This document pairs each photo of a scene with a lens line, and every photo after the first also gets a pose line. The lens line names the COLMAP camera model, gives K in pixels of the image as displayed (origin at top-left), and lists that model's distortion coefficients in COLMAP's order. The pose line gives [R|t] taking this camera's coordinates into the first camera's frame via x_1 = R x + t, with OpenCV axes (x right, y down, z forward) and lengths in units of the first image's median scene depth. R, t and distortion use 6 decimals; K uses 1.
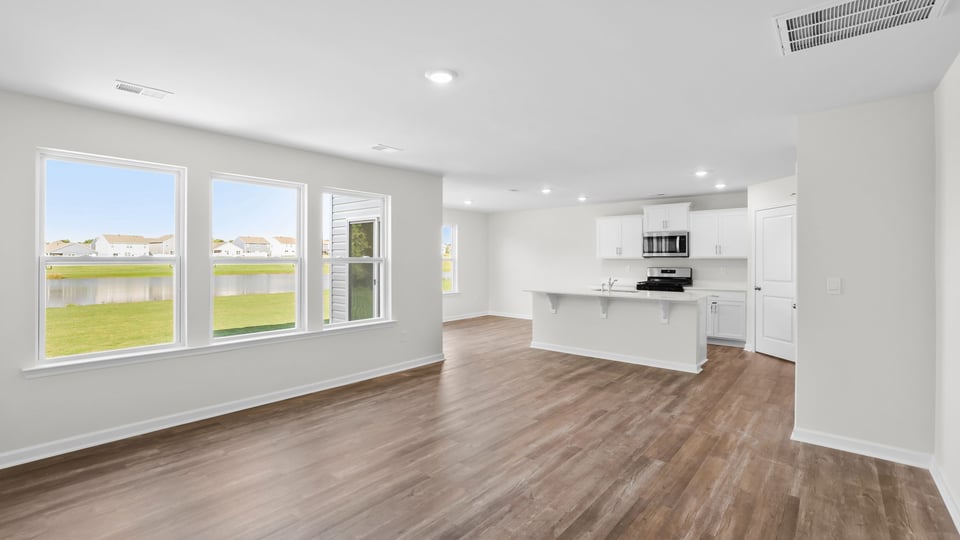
lens RADIAL K [[425.5, 0, 476.0], [0, 425.5, 265.3], [0, 0, 1]] dist [-0.001546, -0.000106]
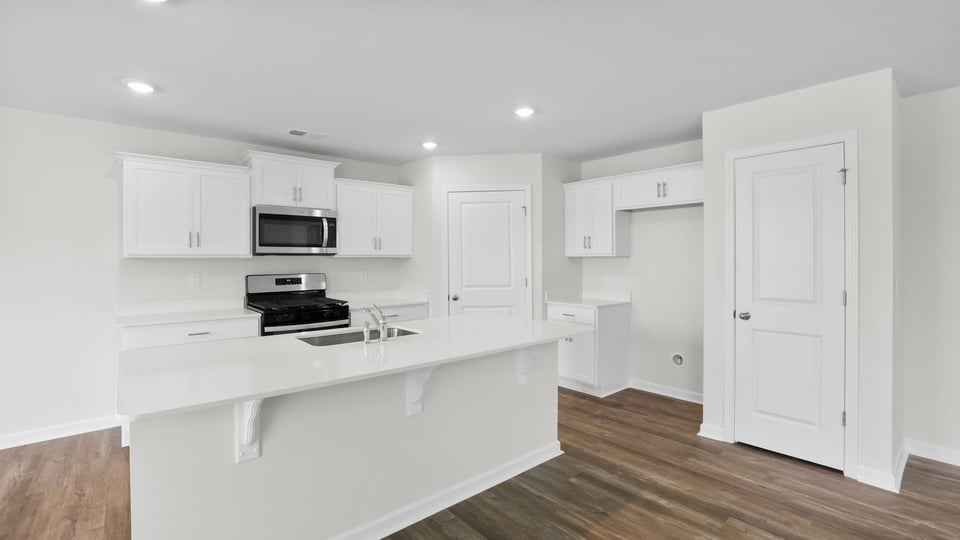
lens RADIAL K [[425.2, 0, 468.8], [0, 425.2, 260.8], [0, 0, 1]] dist [-0.034297, 0.010469]
pose [[0.174109, 0.004500, 0.984716, -0.045407], [0.020626, 0.999753, -0.008216, -0.002422], [-0.984510, 0.021742, 0.173974, 0.718634]]
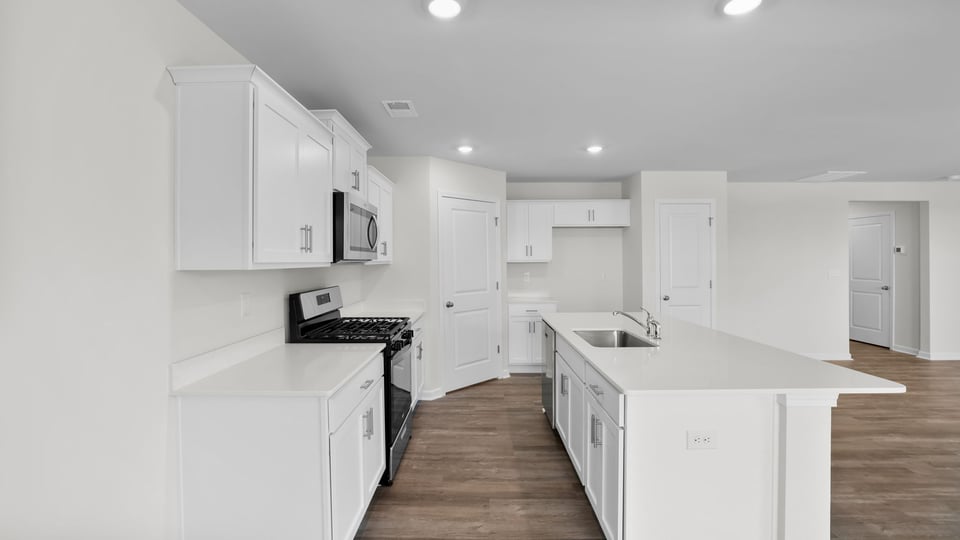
lens RADIAL K [[425.2, 0, 474.3], [0, 425.2, 263.6], [0, 0, 1]] dist [-0.034297, 0.010469]
pose [[-0.633536, 0.004315, 0.773701, 0.067004], [0.024489, 0.999595, 0.014478, -0.020936], [-0.773325, 0.028119, -0.633386, 1.207676]]
